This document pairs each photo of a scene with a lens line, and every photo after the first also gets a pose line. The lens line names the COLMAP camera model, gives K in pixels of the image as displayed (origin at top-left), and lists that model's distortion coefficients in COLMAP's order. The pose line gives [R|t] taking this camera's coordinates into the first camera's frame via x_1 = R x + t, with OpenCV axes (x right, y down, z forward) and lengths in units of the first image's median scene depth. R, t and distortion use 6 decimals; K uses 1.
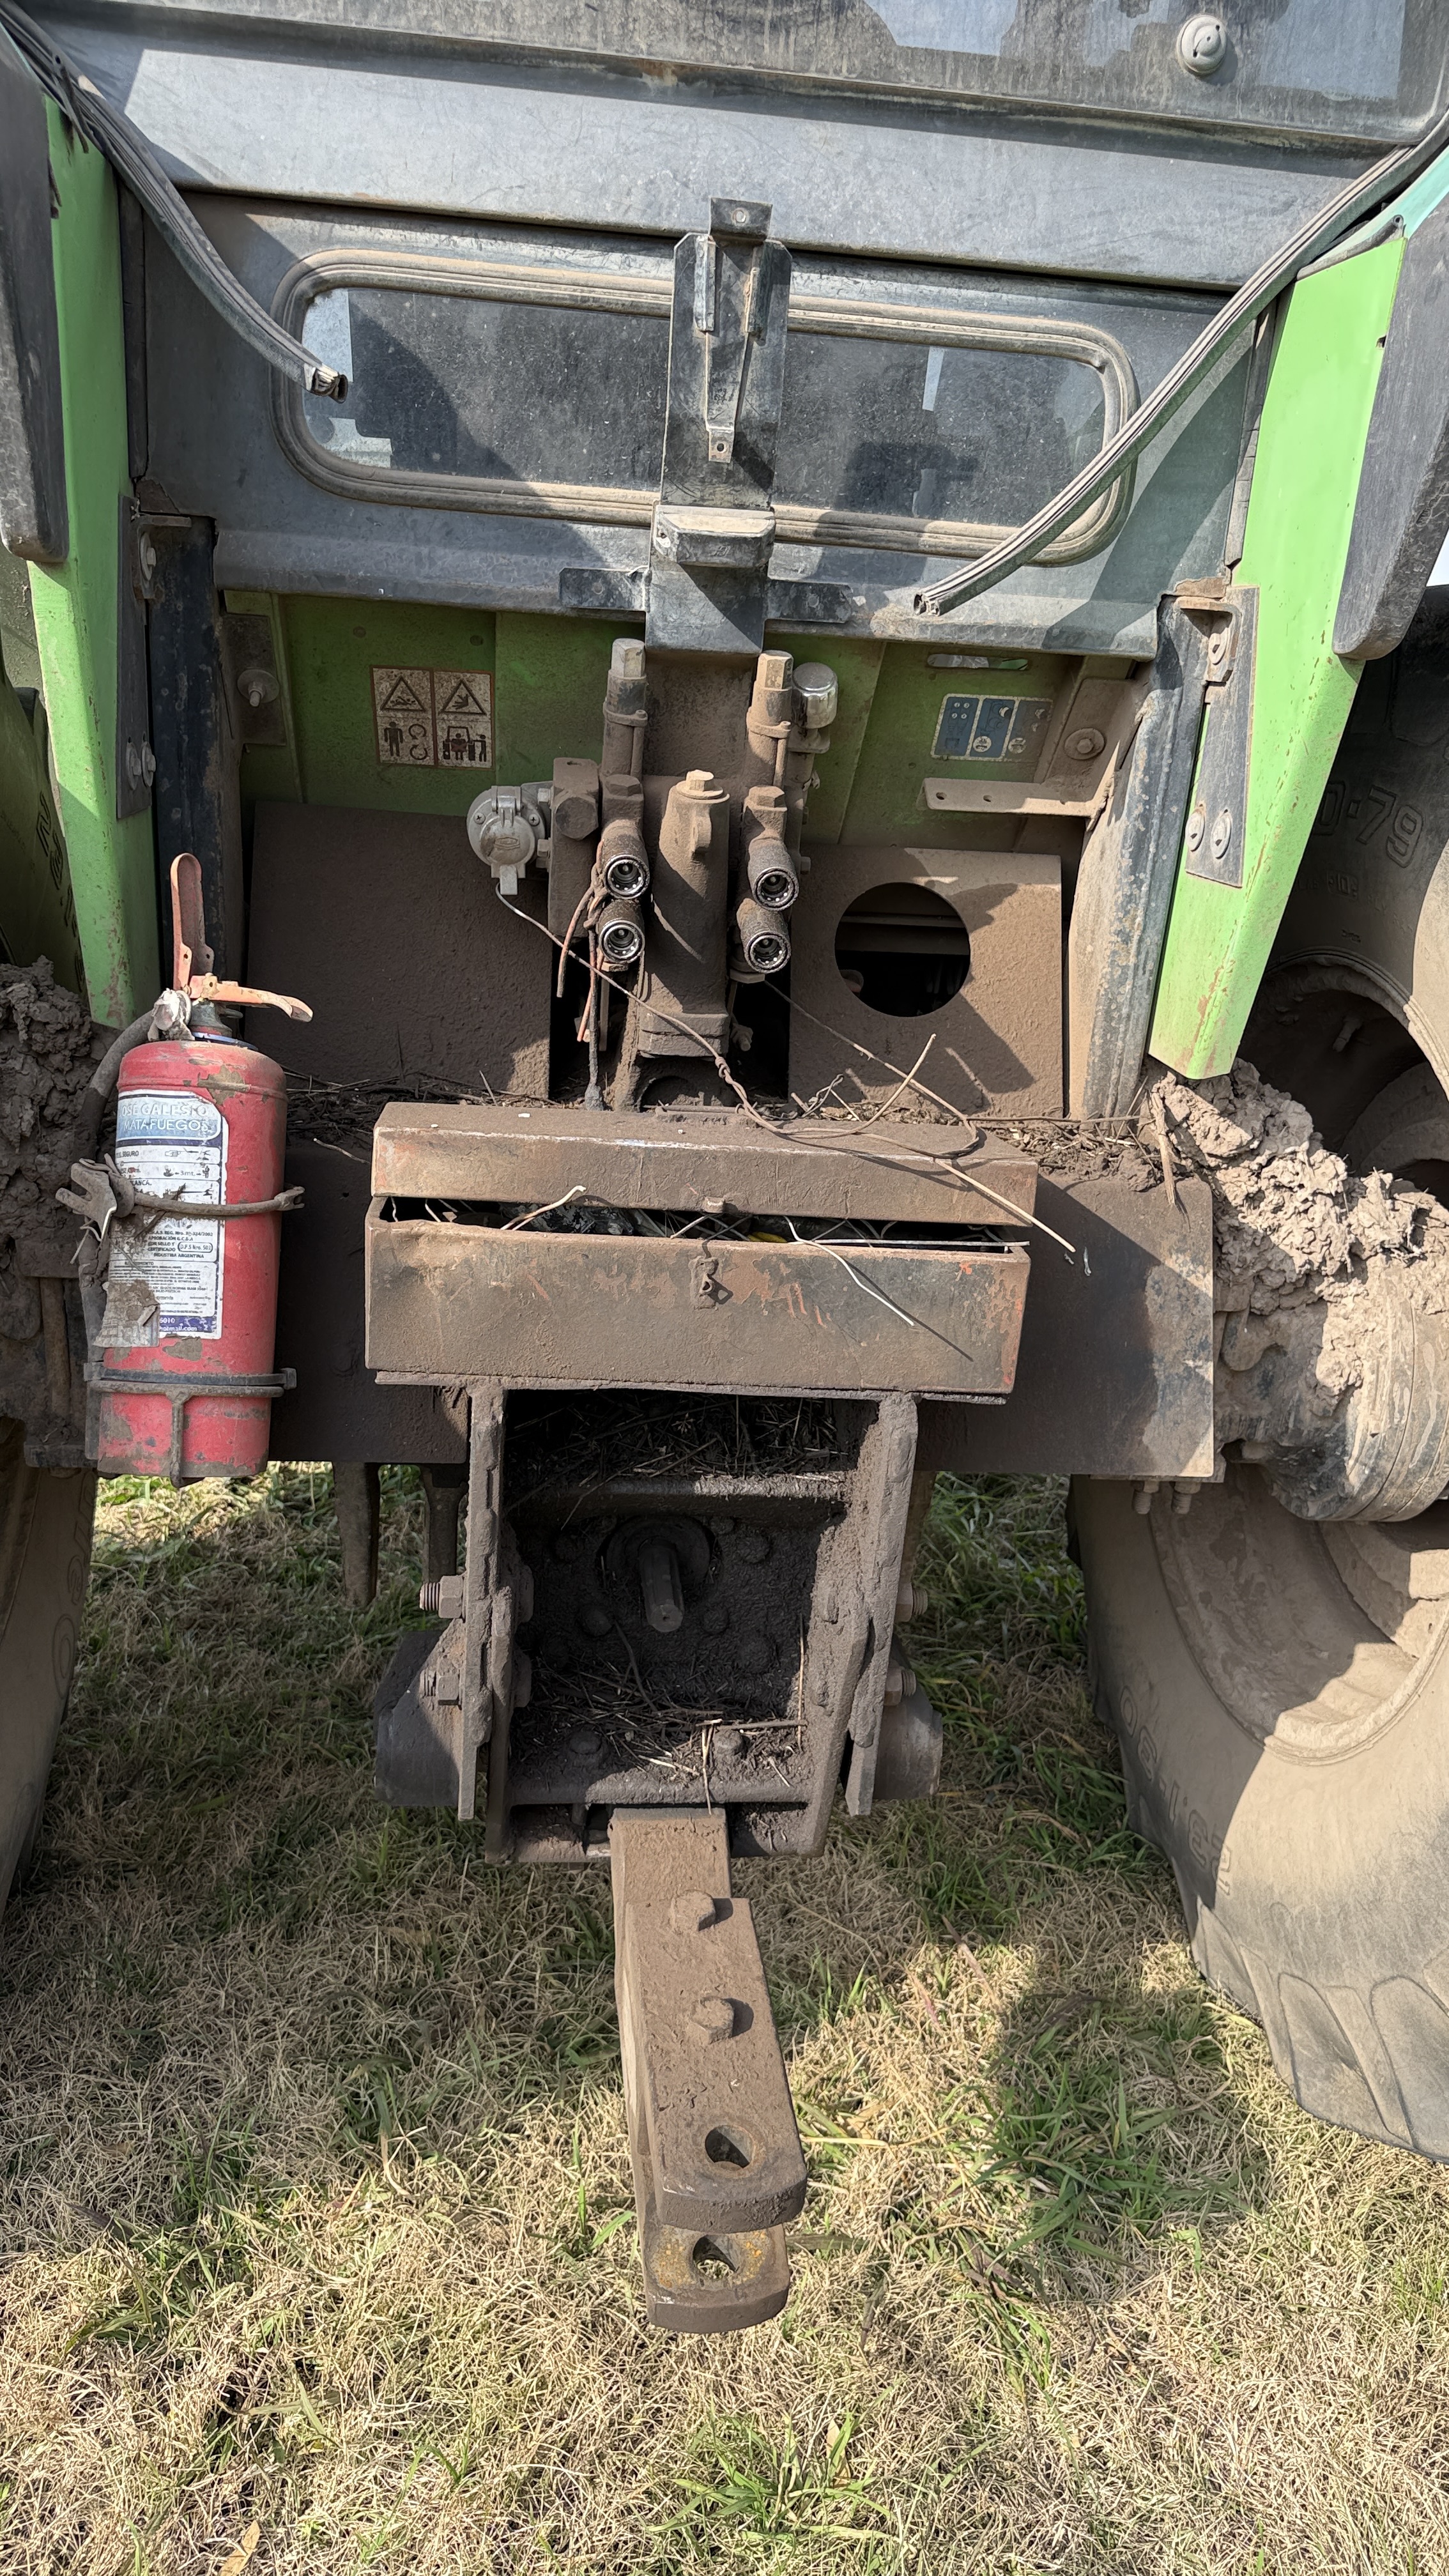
lens RADIAL K [[1805.0, 0, 727.5], [0, 1805.0, 1279.4], [0, 0, 1]] dist [0.145614, -0.239006]
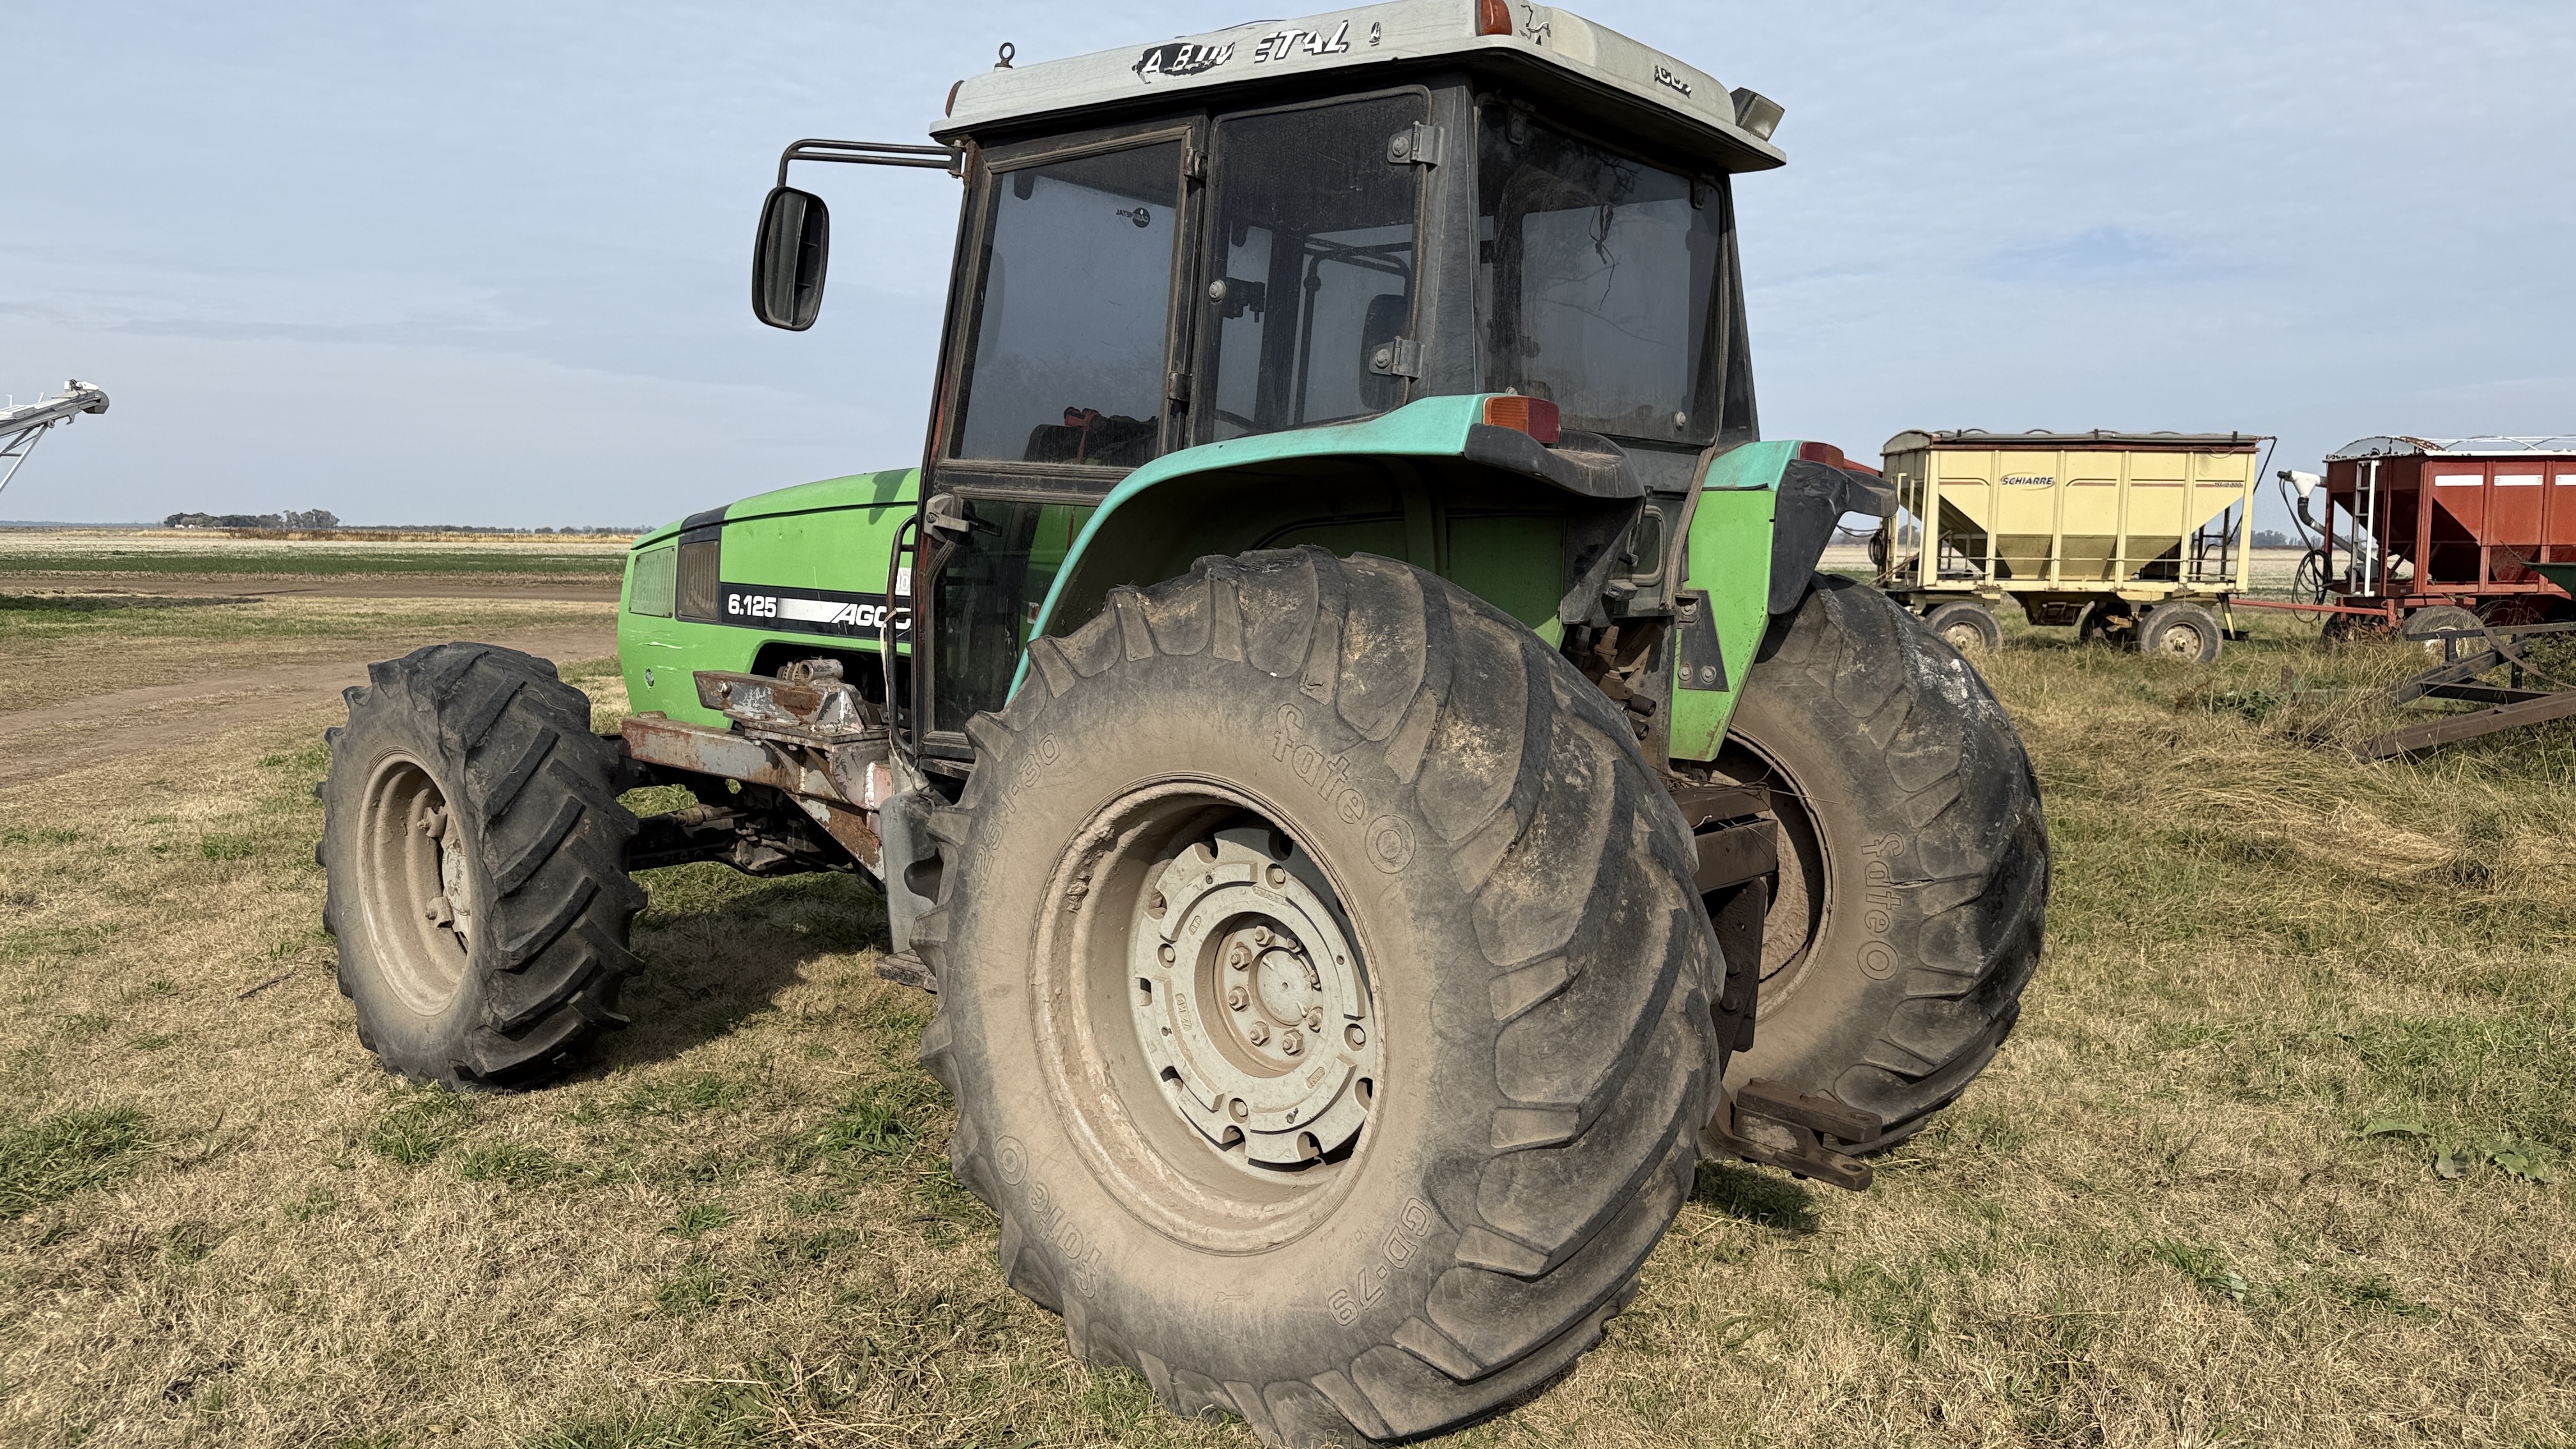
lens RADIAL K [[1805.0, 0, 1305.5], [0, 1805.0, 720.3], [0, 0, 1]] dist [0.145614, -0.239006]
pose [[0.690496, -0.123063, 0.712791, -2.162865], [0.257498, 0.962687, -0.083236, -0.104859], [-0.675952, 0.241016, 0.696420, -0.496054]]
